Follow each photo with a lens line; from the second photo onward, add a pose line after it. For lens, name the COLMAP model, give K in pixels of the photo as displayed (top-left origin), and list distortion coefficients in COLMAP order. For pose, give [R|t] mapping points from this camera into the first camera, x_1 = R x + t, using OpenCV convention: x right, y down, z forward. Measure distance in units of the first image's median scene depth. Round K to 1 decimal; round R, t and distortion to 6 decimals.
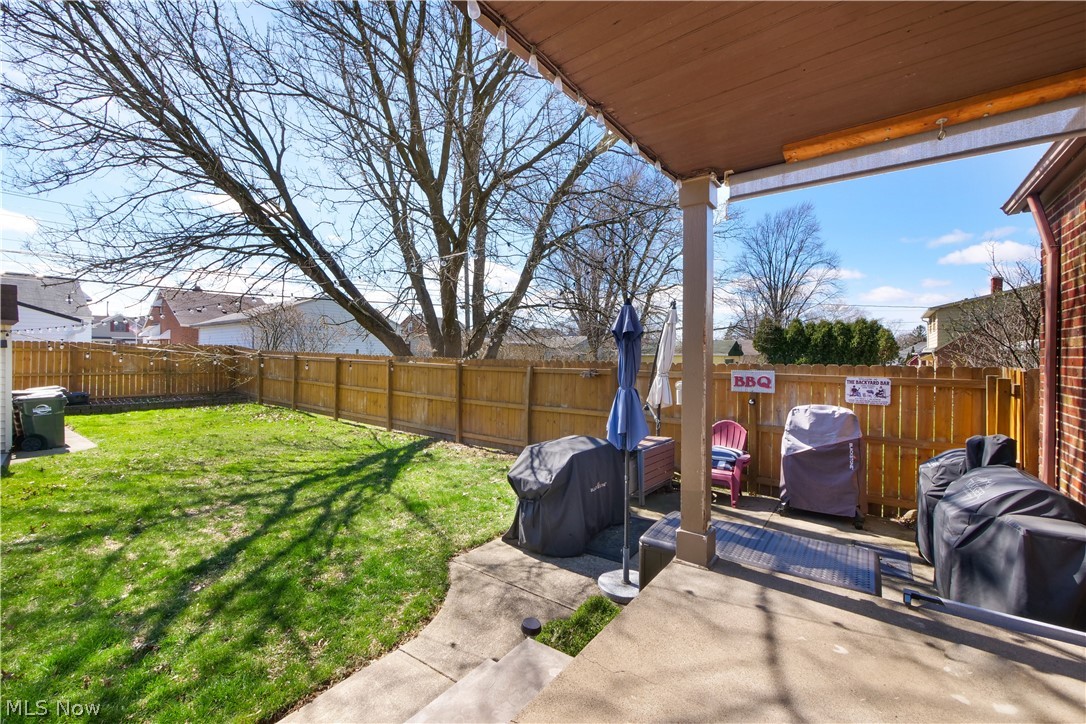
lens RADIAL K [[460.6, 0, 542.0], [0, 460.6, 348.5], [0, 0, 1]] dist [-0.005658, -0.000212]
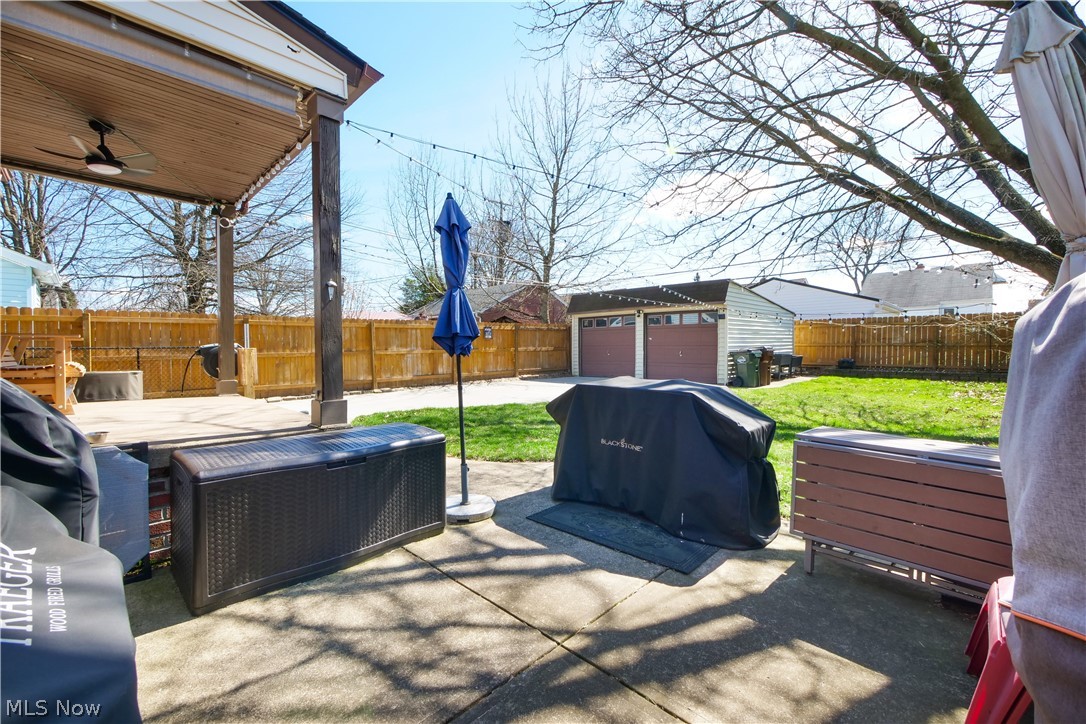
lens RADIAL K [[460.6, 0, 542.0], [0, 460.6, 348.5], [0, 0, 1]] dist [-0.005658, -0.000212]
pose [[-0.150835, -0.000790, -0.988559, 0.336211], [0.010994, 0.999937, -0.002476, 0.067956], [0.988498, -0.011241, -0.150817, 0.415445]]
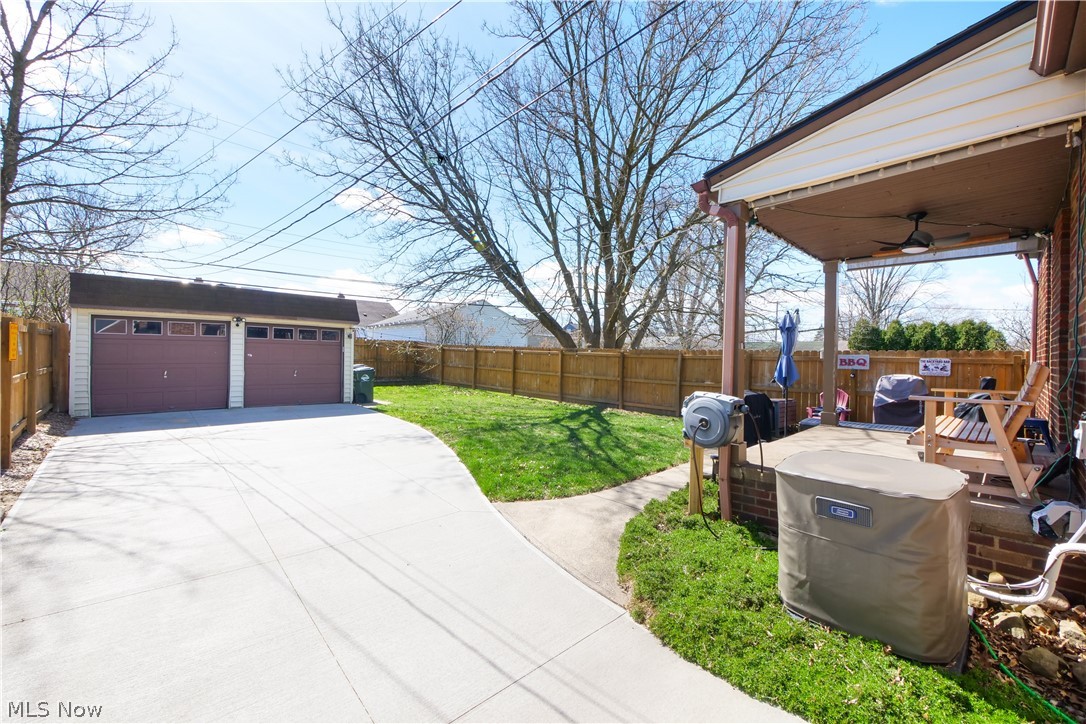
lens RADIAL K [[460.6, 0, 542.0], [0, 460.6, 348.5], [0, 0, 1]] dist [-0.005658, -0.000212]
pose [[0.987908, 0.007969, -0.154839, -0.186294], [-0.008520, 0.999960, -0.002893, 0.024118], [0.154810, 0.004177, 0.987935, -0.380051]]
